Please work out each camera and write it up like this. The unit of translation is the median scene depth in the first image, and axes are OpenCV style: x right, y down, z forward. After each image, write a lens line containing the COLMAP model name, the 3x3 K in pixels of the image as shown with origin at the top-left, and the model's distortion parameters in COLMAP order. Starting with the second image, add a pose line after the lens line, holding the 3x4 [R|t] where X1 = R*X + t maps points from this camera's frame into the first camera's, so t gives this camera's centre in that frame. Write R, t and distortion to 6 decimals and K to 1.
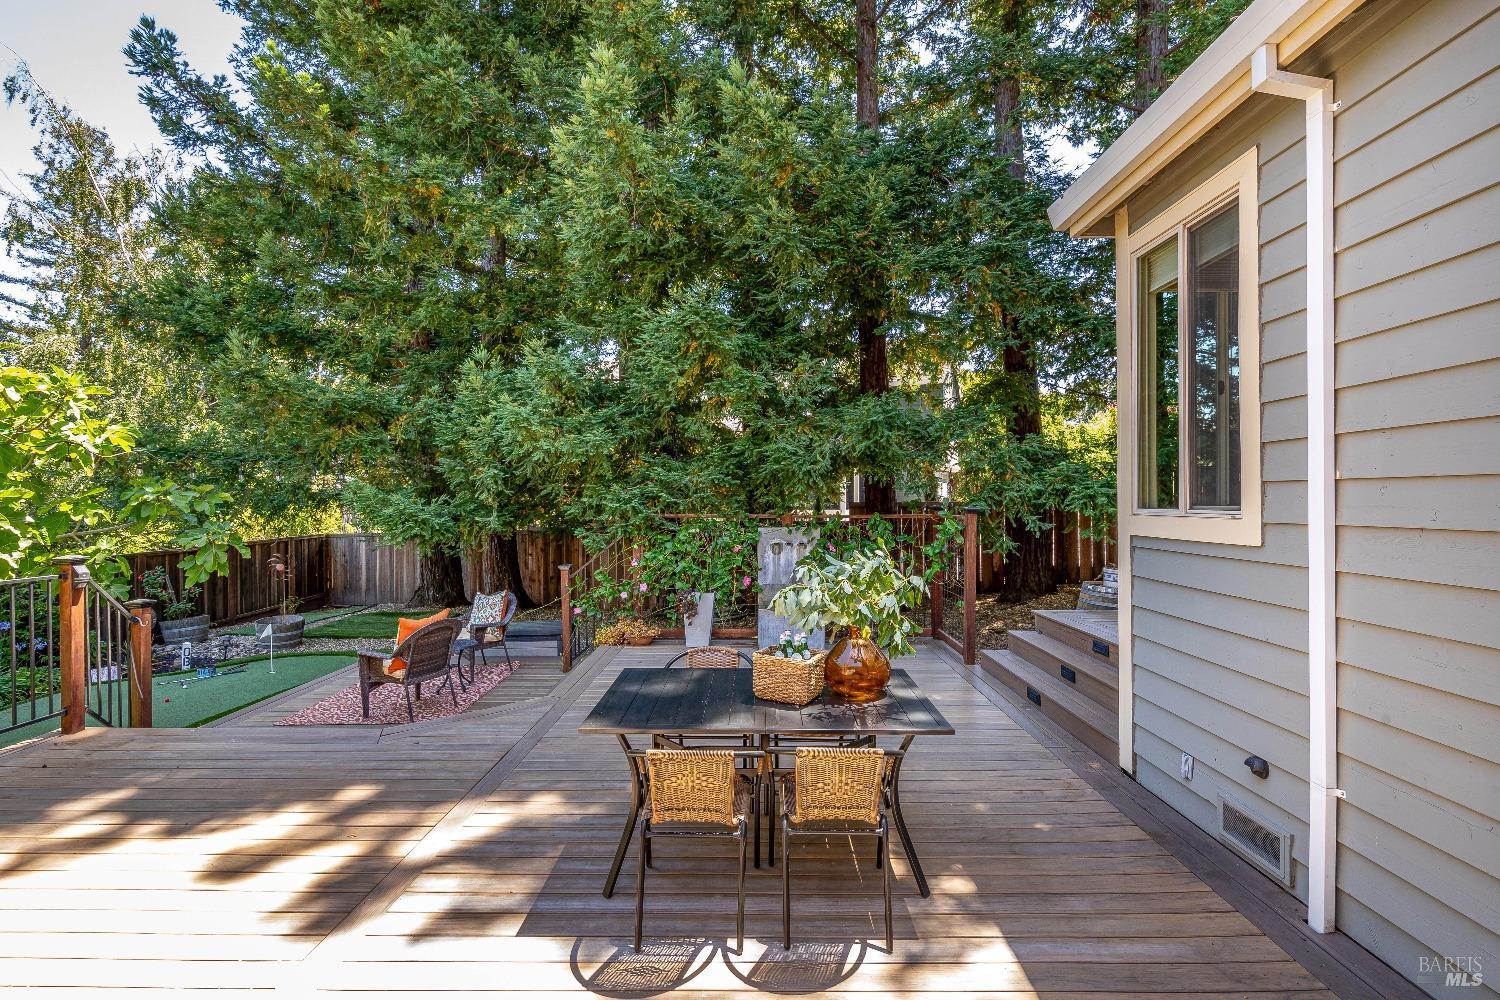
lens RADIAL K [[692.1, 0, 750.2], [0, 692.1, 520.3], [0, 0, 1]] dist [-0.001320, 0.001611]
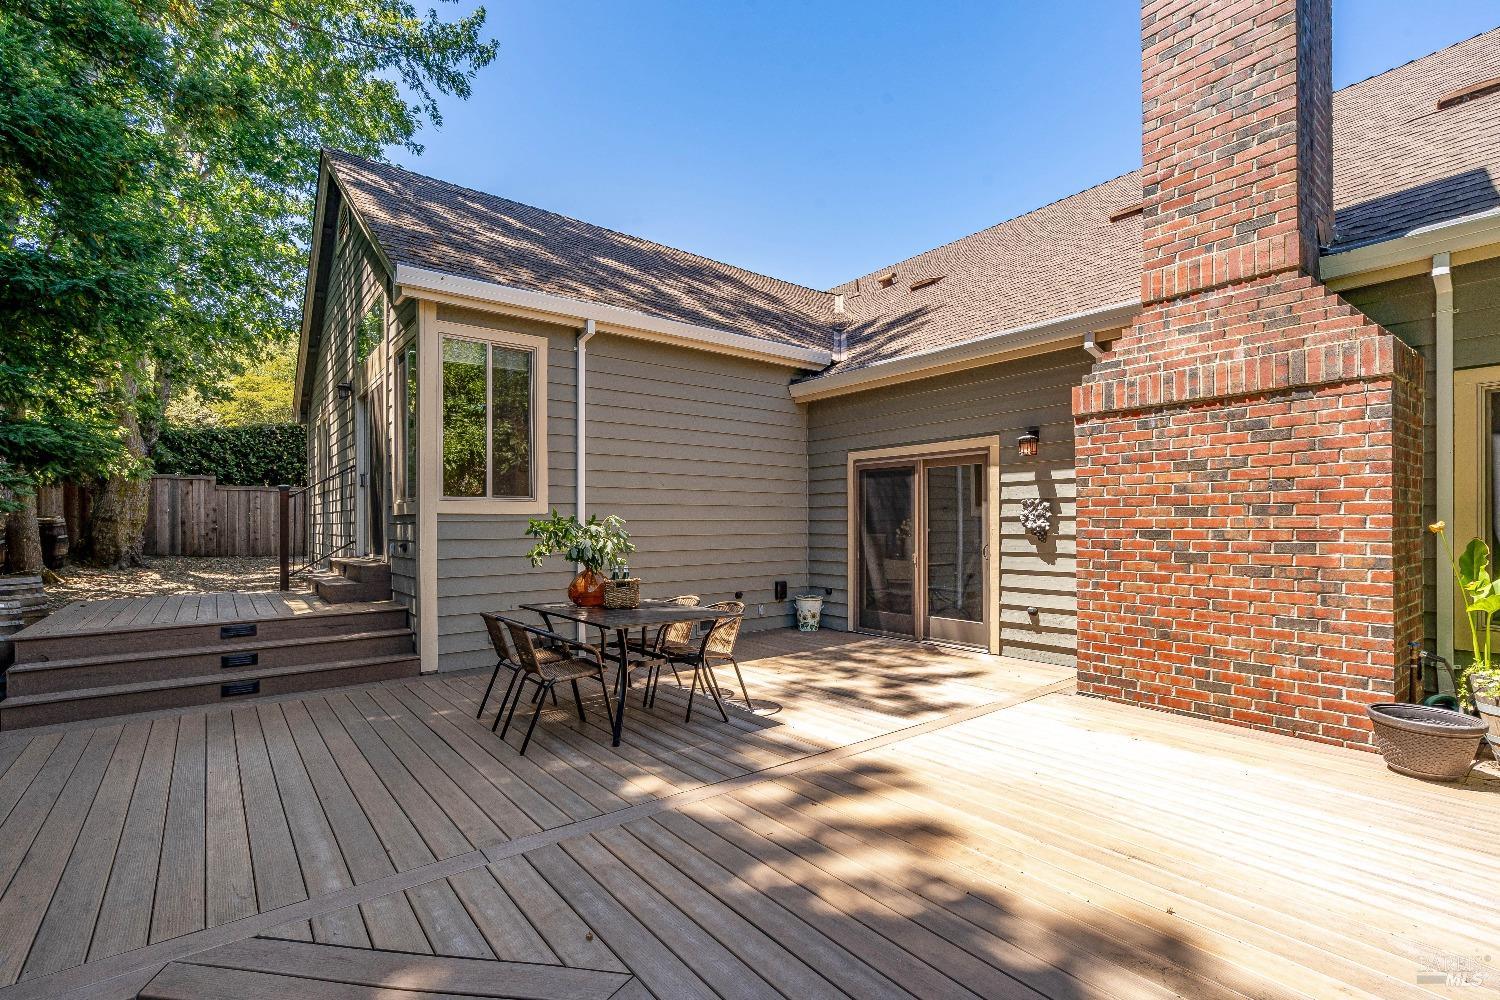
lens RADIAL K [[692.1, 0, 750.2], [0, 692.1, 520.3], [0, 0, 1]] dist [-0.001320, 0.001611]
pose [[-0.615043, 0.020855, 0.788218, -0.622679], [0.032938, 0.999457, -0.000742, 0.036326], [-0.787805, 0.025506, -0.615396, 0.804853]]
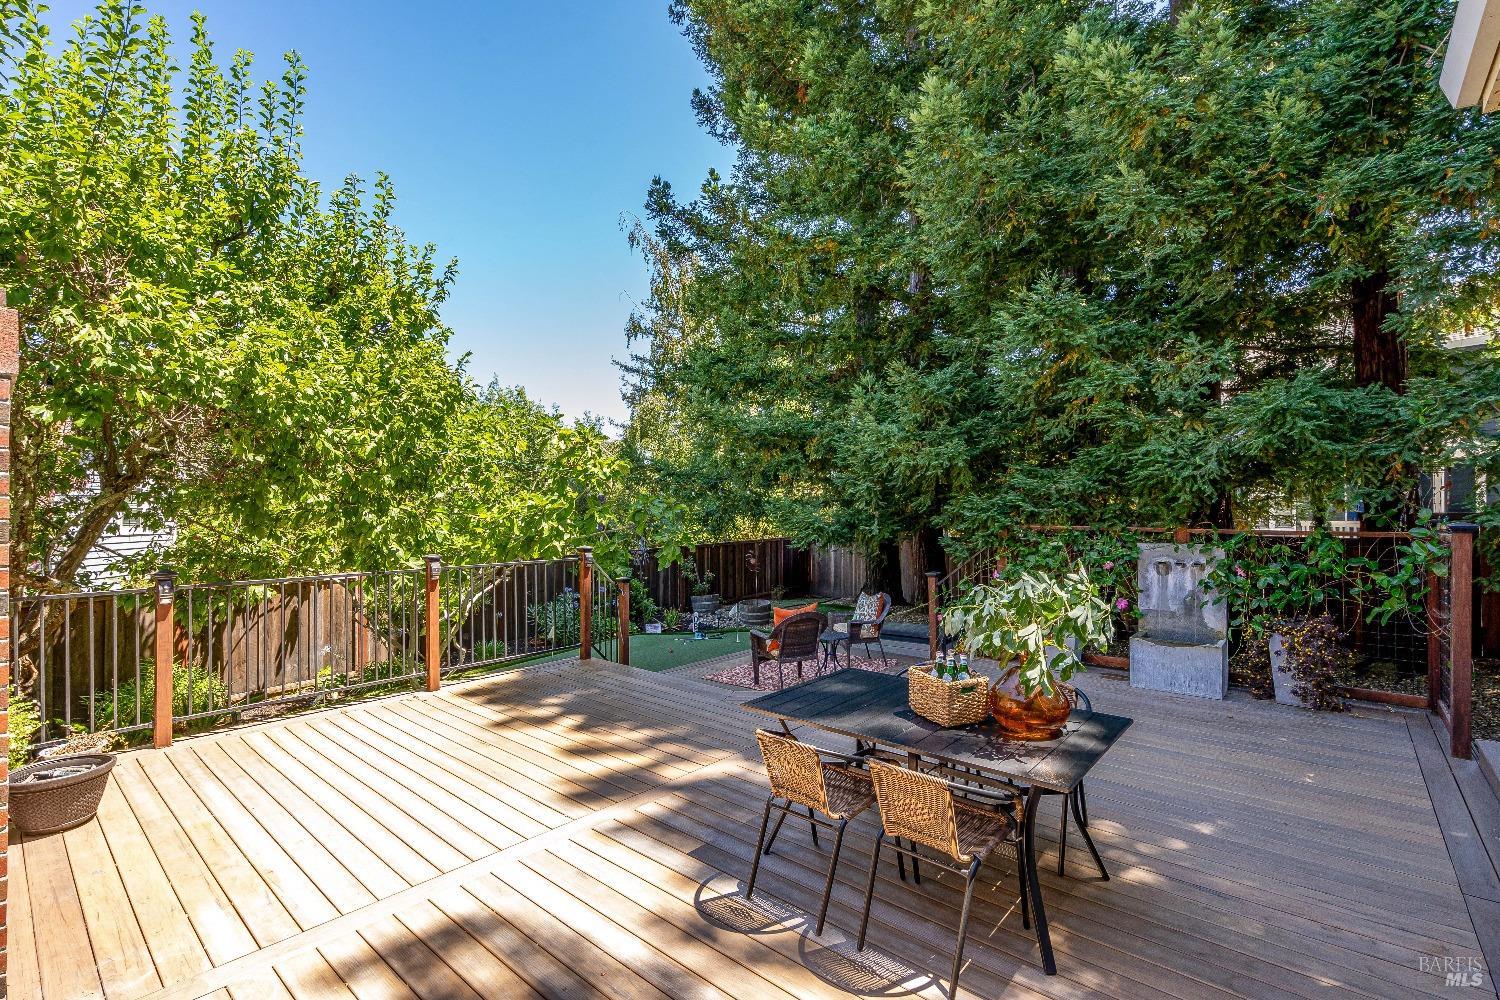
lens RADIAL K [[692.1, 0, 750.2], [0, 692.1, 520.3], [0, 0, 1]] dist [-0.001320, 0.001611]
pose [[0.756937, 0.012650, -0.653365, 0.237399], [-0.018463, 0.999827, -0.002032, -0.007589], [0.653226, 0.013601, 0.757040, 0.039551]]
